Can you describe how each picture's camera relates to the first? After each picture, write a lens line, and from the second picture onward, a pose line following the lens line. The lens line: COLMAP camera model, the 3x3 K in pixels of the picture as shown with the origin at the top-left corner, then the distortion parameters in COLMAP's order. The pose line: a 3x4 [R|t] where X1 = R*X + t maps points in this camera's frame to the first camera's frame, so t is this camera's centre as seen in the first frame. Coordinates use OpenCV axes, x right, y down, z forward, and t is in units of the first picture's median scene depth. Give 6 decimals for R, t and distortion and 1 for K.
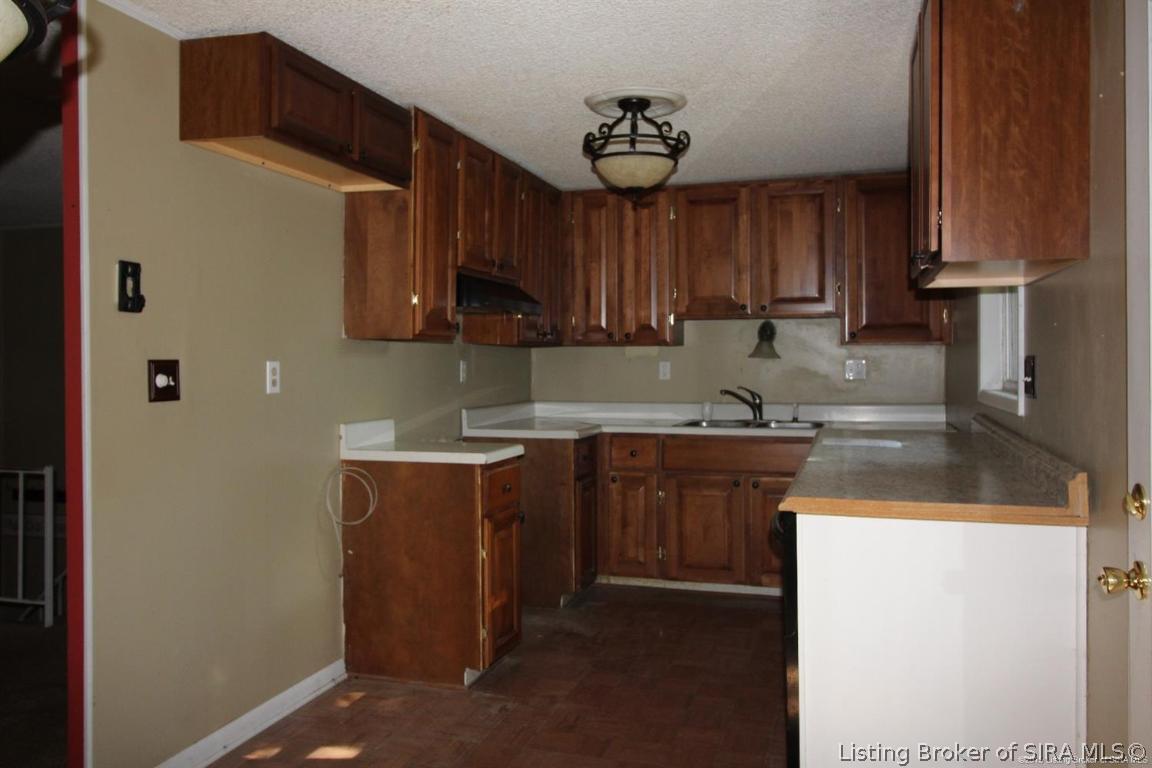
lens RADIAL K [[897.6, 0, 574.6], [0, 897.6, 380.2], [0, 0, 1]] dist [-0.006779, -0.001440]
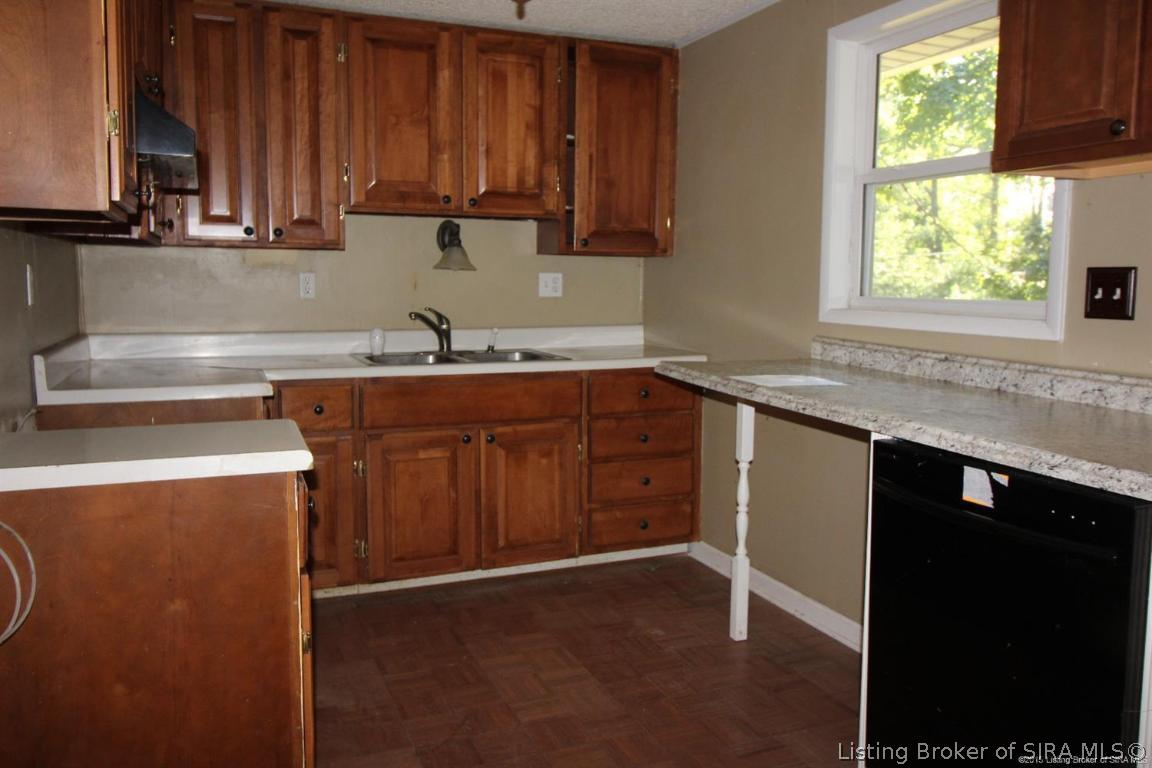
lens RADIAL K [[897.6, 0, 573.4], [0, 897.6, 378.8], [0, 0, 1]] dist [-0.006779, -0.001440]
pose [[0.770381, -0.062394, 0.634523, -0.211571], [0.004984, 0.995759, 0.091865, -0.001880], [-0.637564, -0.067609, 0.767425, 0.365191]]
